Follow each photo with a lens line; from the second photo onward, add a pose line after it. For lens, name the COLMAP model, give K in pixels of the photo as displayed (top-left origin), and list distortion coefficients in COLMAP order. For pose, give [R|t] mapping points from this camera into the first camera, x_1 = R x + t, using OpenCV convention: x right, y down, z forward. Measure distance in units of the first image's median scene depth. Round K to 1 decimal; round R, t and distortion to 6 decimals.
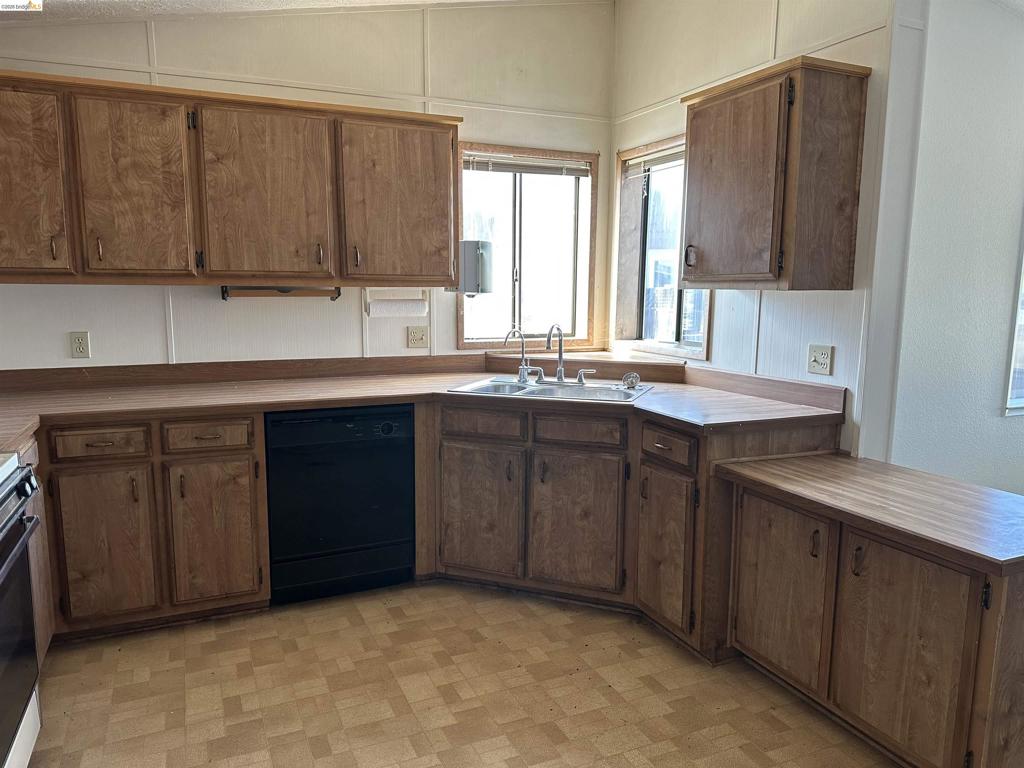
lens RADIAL K [[727.6, 0, 507.3], [0, 727.6, 380.7], [0, 0, 1]] dist [0.074794, -0.084223]
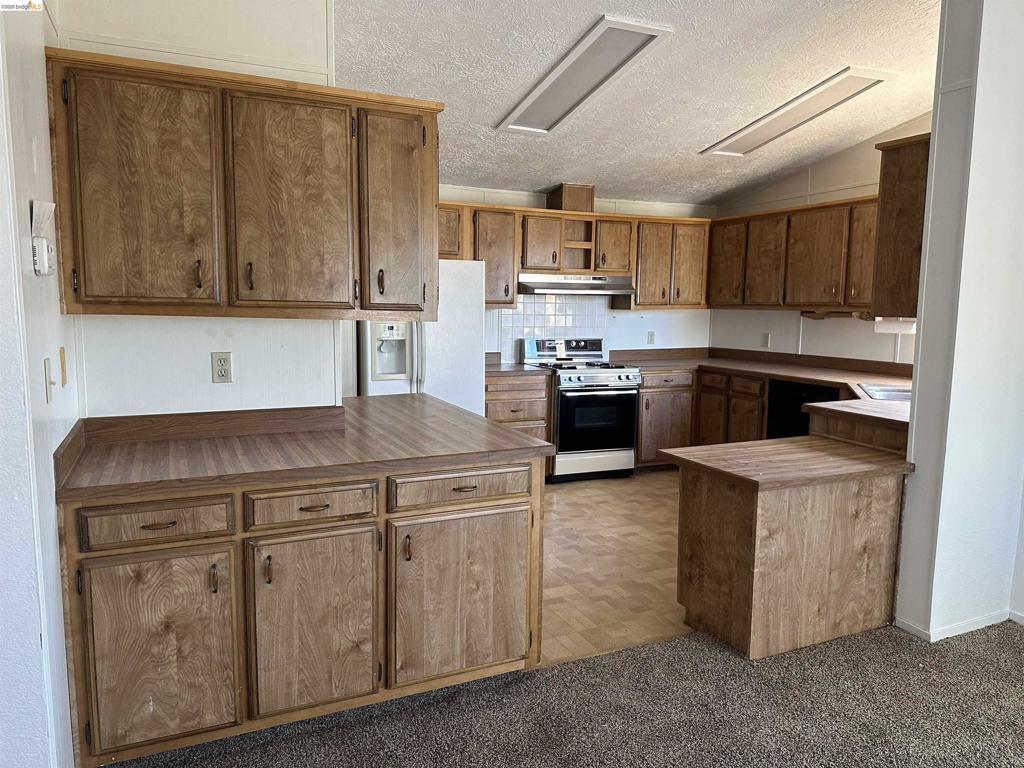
lens RADIAL K [[727.6, 0, 507.3], [0, 727.6, 380.7], [0, 0, 1]] dist [0.074794, -0.084223]
pose [[0.015662, 0.103150, -0.994543, 1.494254], [-0.146262, 0.984202, 0.099774, -0.040502], [0.989122, 0.143901, 0.030501, 0.294261]]
